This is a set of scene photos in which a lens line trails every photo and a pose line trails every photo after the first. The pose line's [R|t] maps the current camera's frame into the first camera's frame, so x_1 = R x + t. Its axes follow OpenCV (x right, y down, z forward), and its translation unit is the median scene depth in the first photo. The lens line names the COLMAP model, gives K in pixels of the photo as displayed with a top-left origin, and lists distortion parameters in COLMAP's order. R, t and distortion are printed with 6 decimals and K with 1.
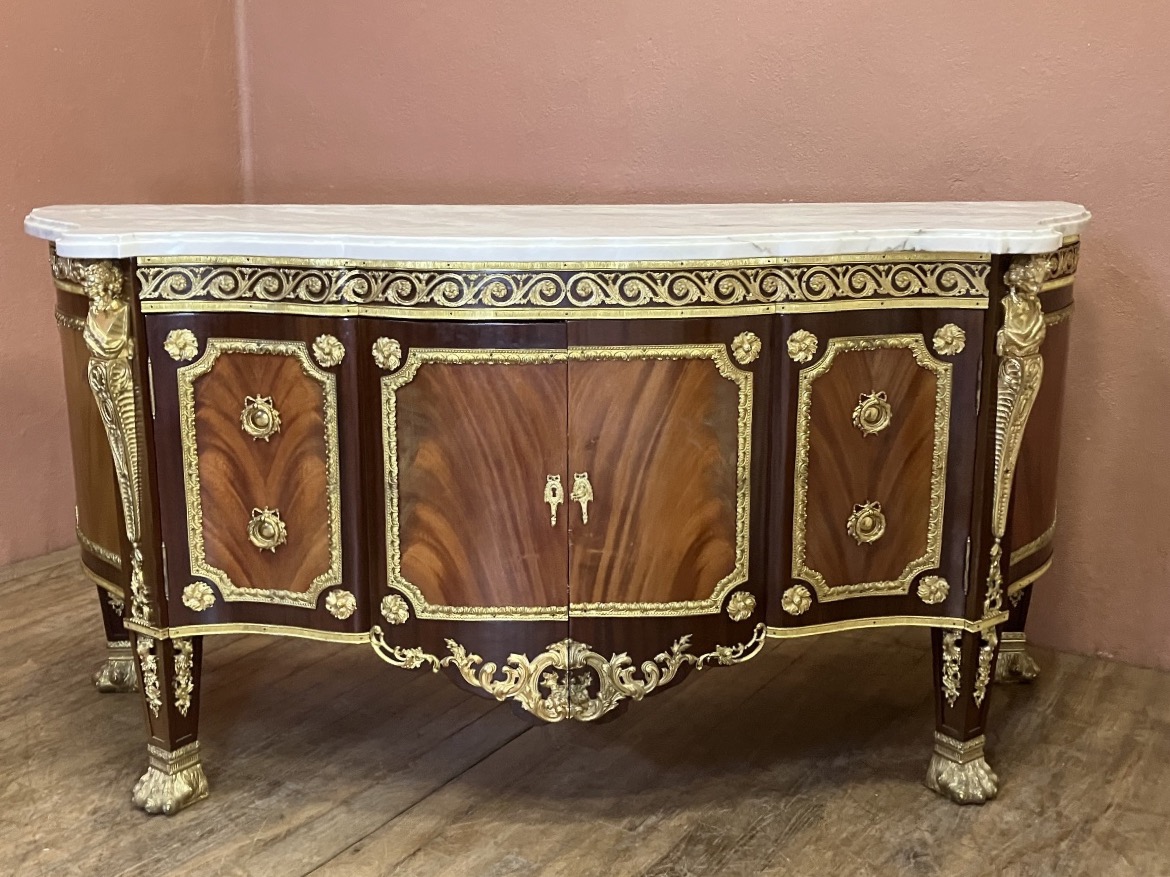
lens RADIAL K [[1381.3, 0, 585.0], [0, 1381.3, 438.5], [0, 0, 1]] dist [0.108262, -0.271640]
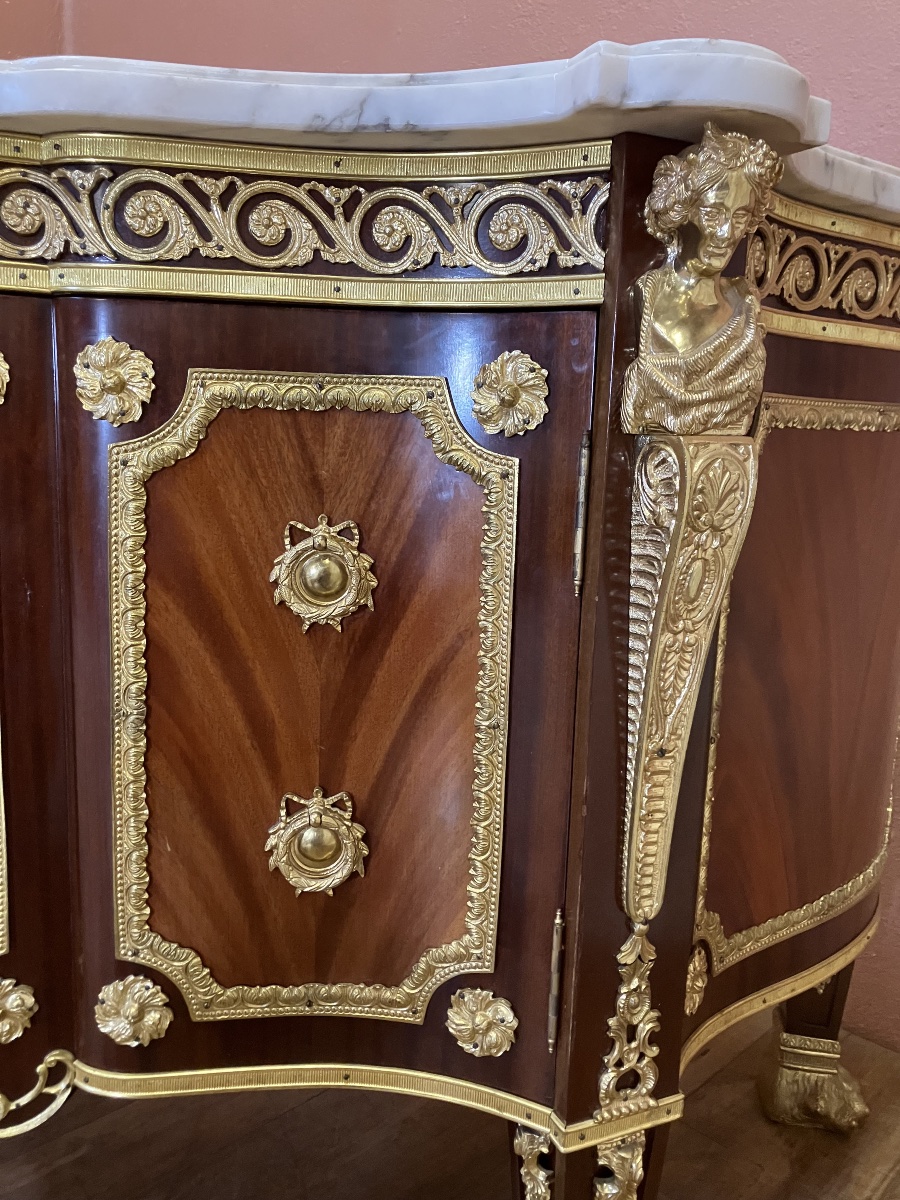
lens RADIAL K [[1005.6, 0, 450.0], [0, 1005.6, 600.0], [0, 0, 1]] dist [0.018085, -0.000018]
pose [[0.975339, 0.071359, -0.208857, 0.305369], [-0.086556, 0.994154, -0.064539, 0.005046], [0.203031, 0.081026, 0.975814, 0.724095]]
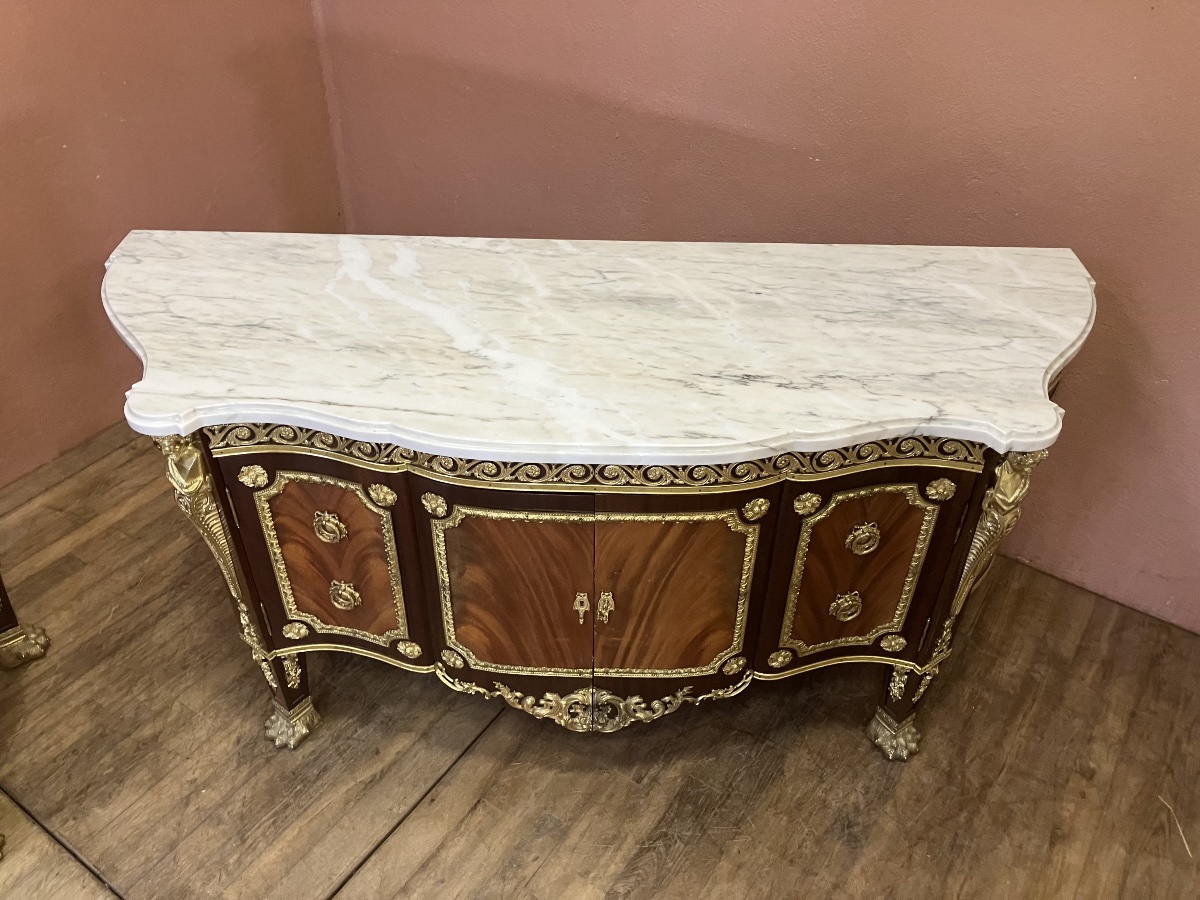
lens RADIAL K [[1005.6, 0, 600.0], [0, 1005.6, 450.0], [0, 0, 1]] dist [0.018085, -0.000018]
pose [[0.999233, 0.033850, -0.019676, 0.005189], [-0.021778, 0.898157, 0.439136, -0.442415], [0.032537, -0.438371, 0.898205, 0.281668]]
